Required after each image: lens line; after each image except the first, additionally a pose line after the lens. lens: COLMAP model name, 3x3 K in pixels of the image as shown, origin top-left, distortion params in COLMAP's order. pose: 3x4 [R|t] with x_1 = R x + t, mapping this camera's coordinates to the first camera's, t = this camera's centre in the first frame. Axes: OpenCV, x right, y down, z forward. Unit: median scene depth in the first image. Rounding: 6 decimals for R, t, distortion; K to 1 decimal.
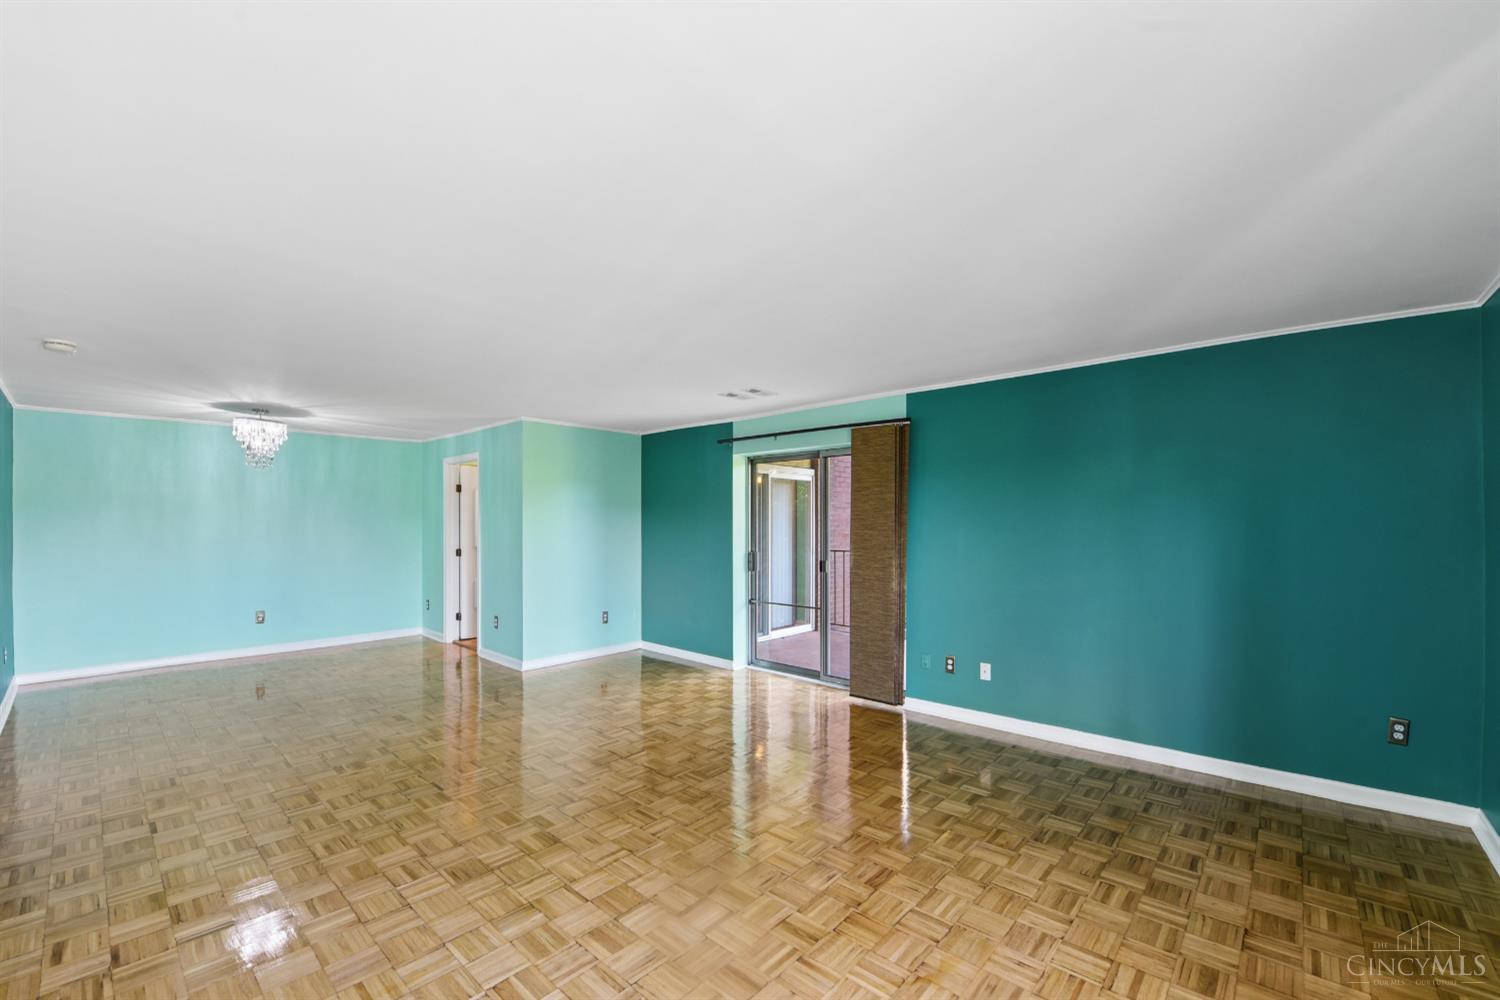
lens RADIAL K [[622.4, 0, 751.1], [0, 622.4, 515.6], [0, 0, 1]] dist [-0.000236, -0.001147]
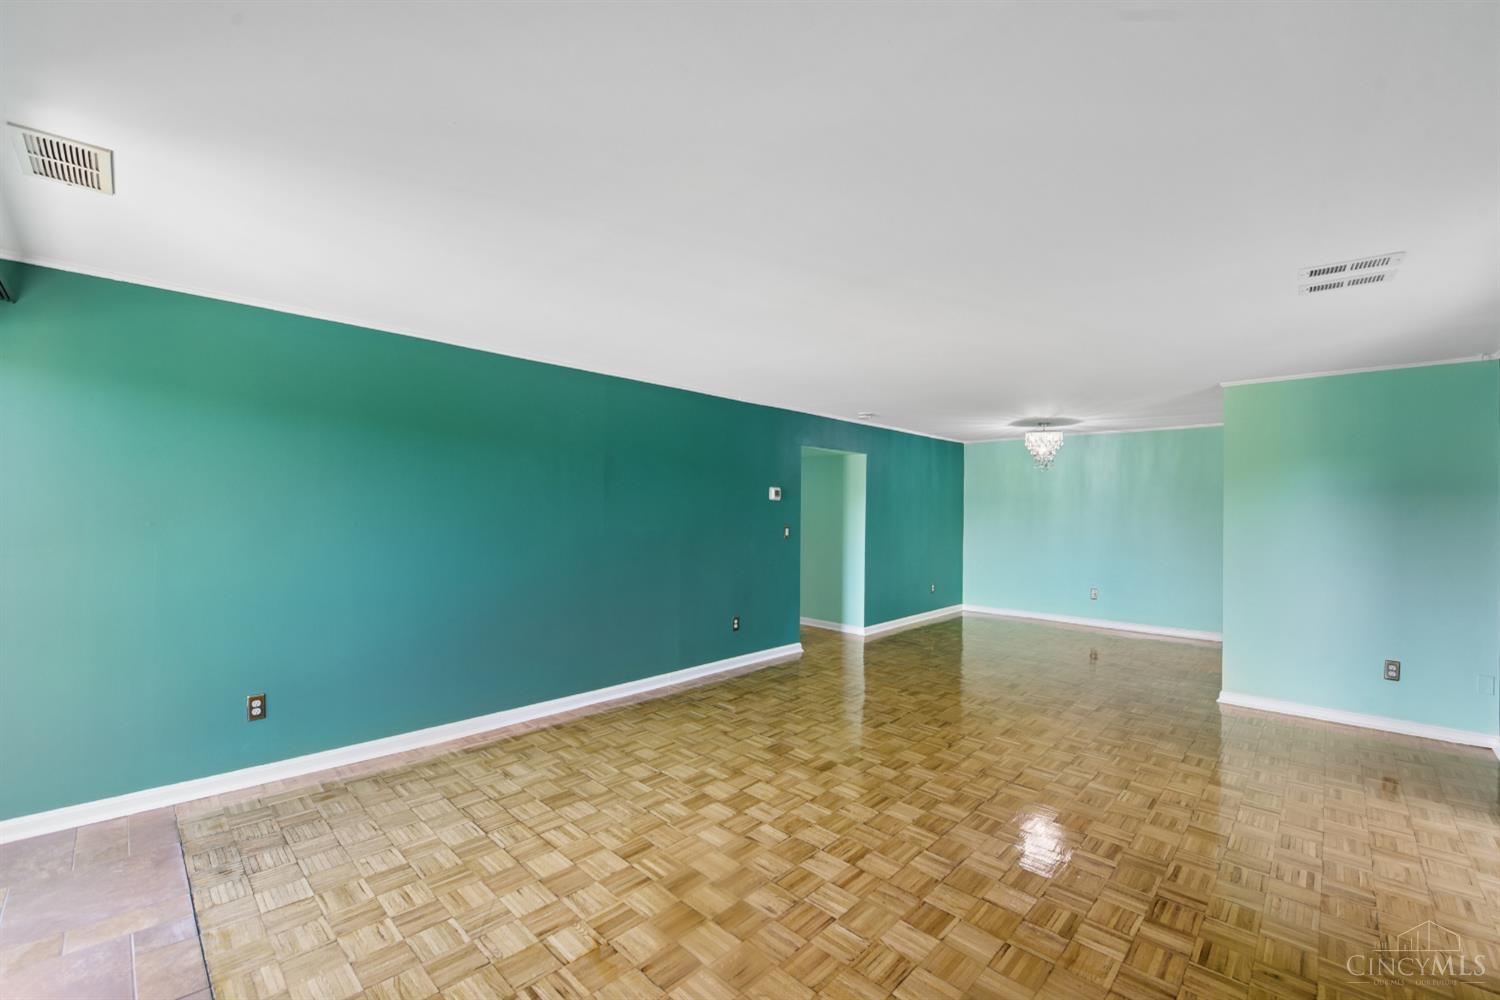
lens RADIAL K [[622.4, 0, 760.6], [0, 622.4, 503.9], [0, 0, 1]] dist [-0.000236, -0.001147]
pose [[-0.028390, -0.011871, -0.999526, 0.889464], [0.001682, 0.999927, -0.011924, 0.012459], [0.999596, -0.002020, -0.028368, 0.879725]]
